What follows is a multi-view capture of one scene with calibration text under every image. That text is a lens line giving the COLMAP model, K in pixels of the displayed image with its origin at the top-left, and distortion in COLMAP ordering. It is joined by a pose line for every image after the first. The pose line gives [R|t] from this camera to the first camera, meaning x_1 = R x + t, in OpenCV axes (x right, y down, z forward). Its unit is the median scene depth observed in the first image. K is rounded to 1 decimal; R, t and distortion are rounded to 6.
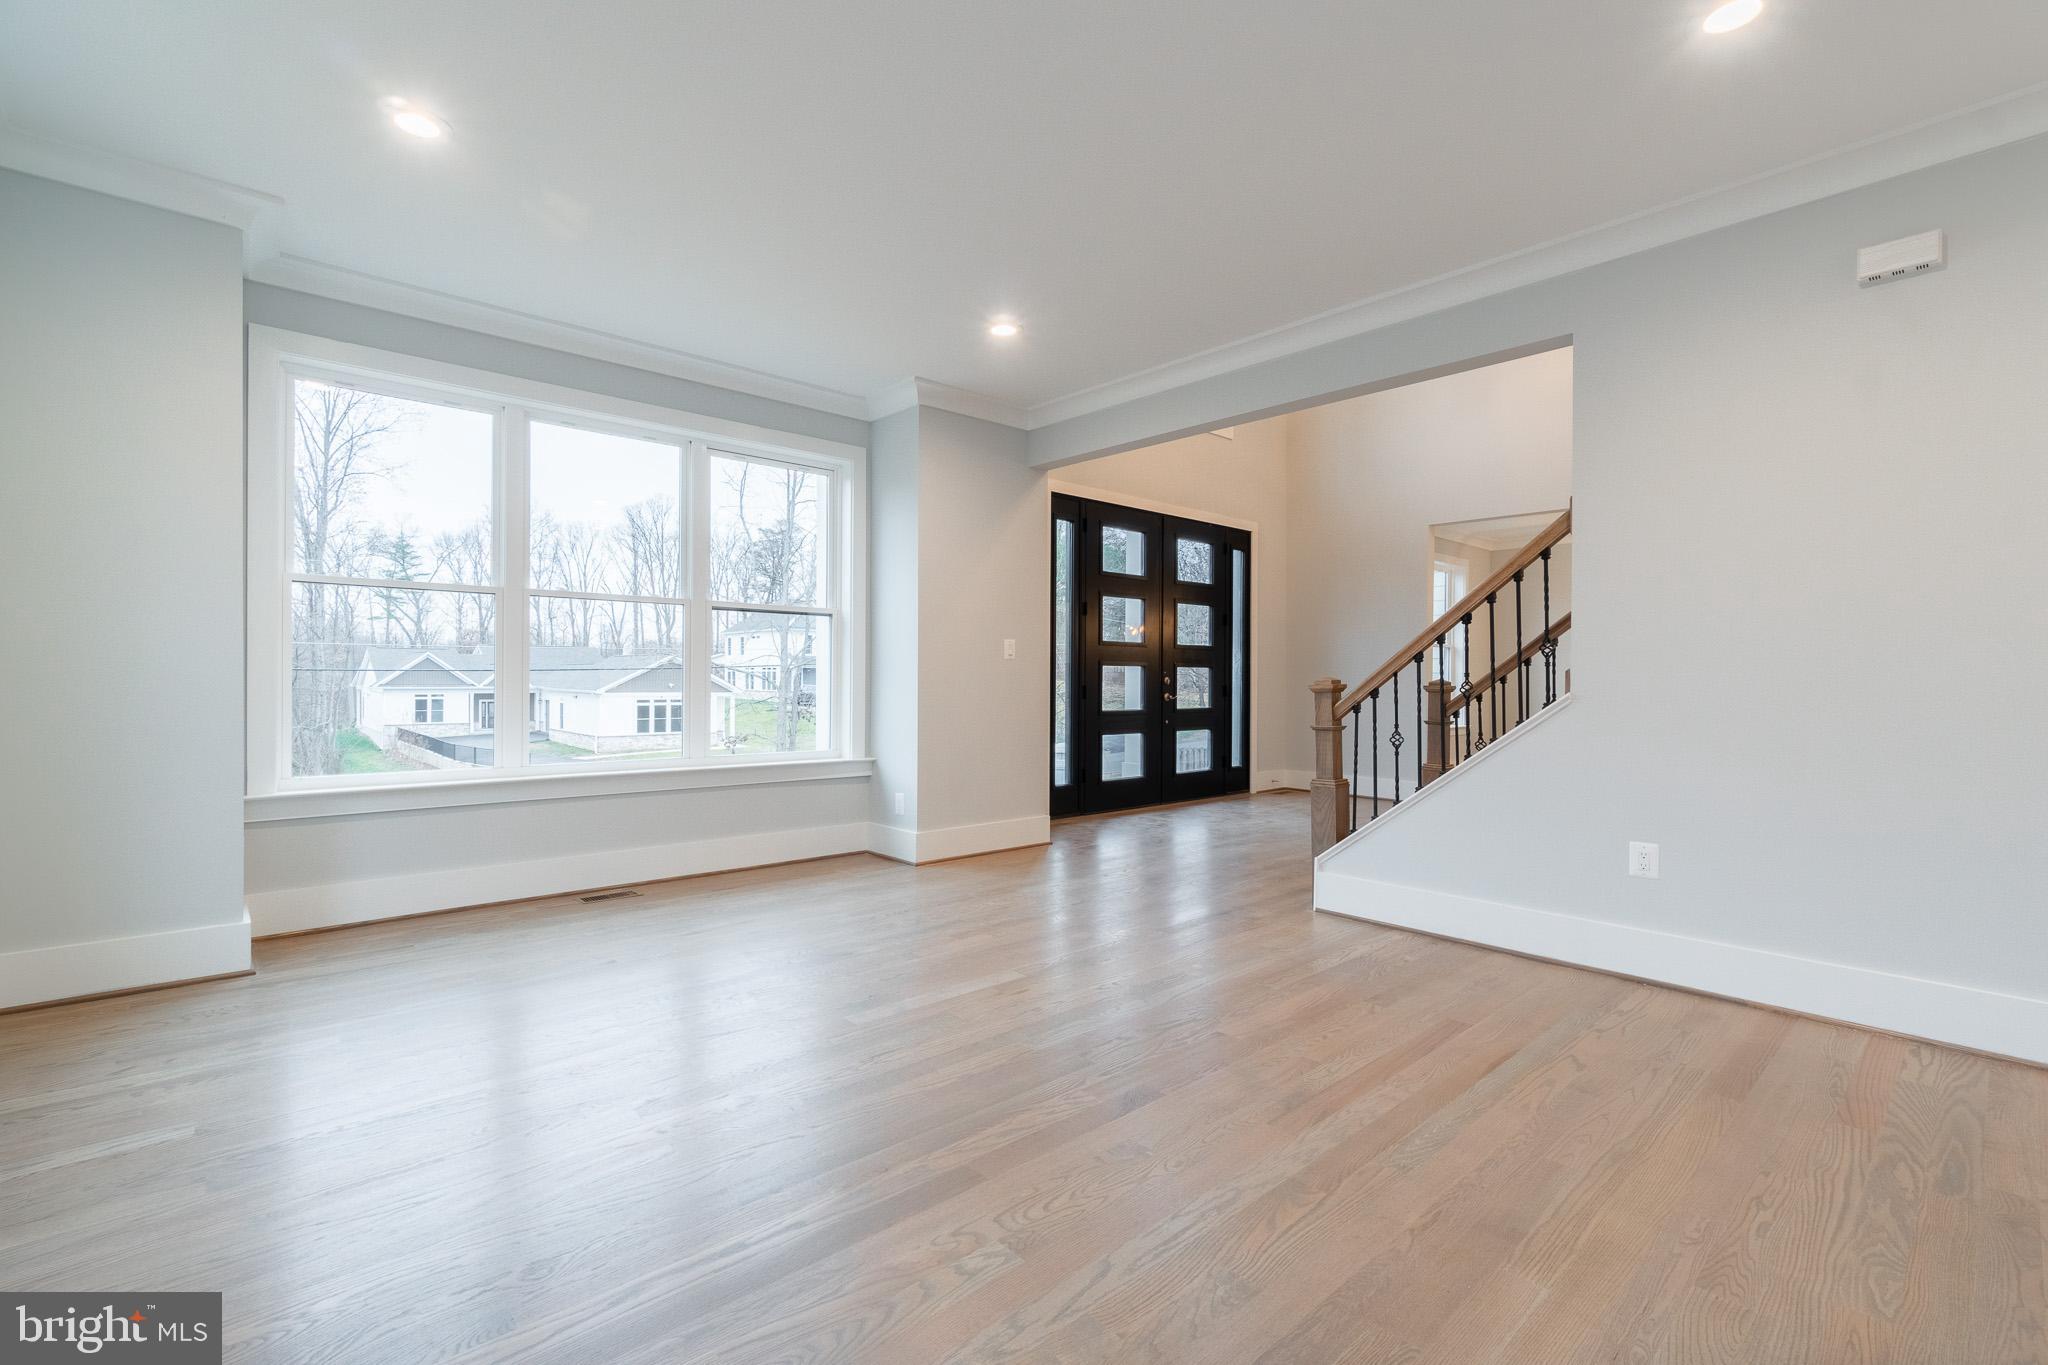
lens RADIAL K [[883.3, 0, 1014.9], [0, 883.3, 676.2], [0, 0, 1]] dist [-0.001849, -0.000141]
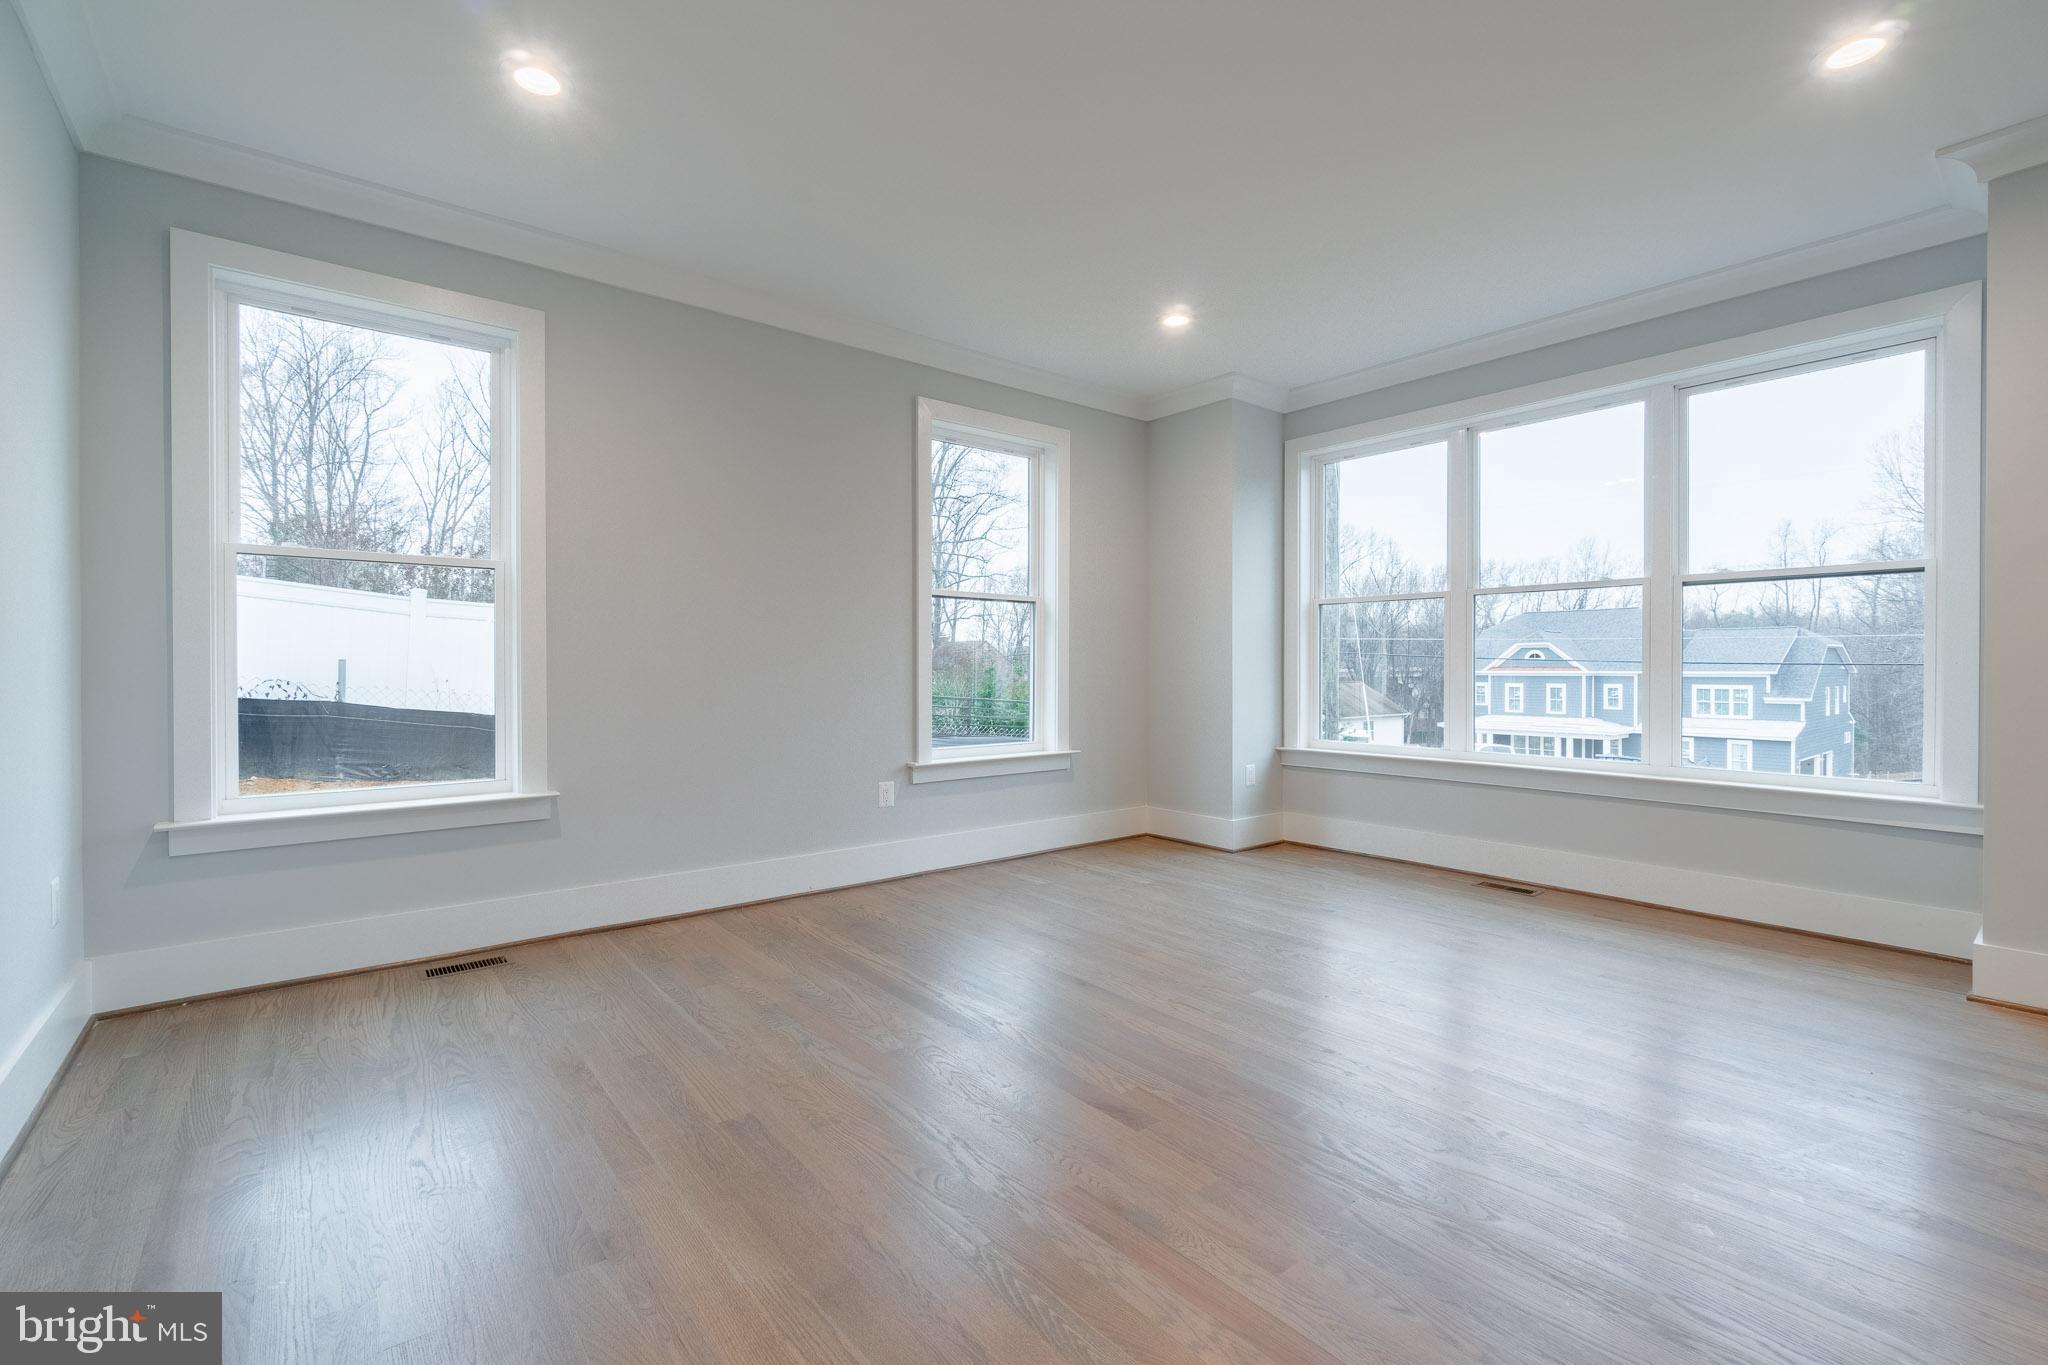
lens RADIAL K [[883.3, 0, 1014.9], [0, 883.3, 676.2], [0, 0, 1]] dist [-0.001849, -0.000141]
pose [[-0.040886, 0.003741, -0.999157, 0.661075], [-0.001078, 0.999992, 0.003789, 0.005618], [0.999163, 0.001232, -0.040881, 0.564355]]
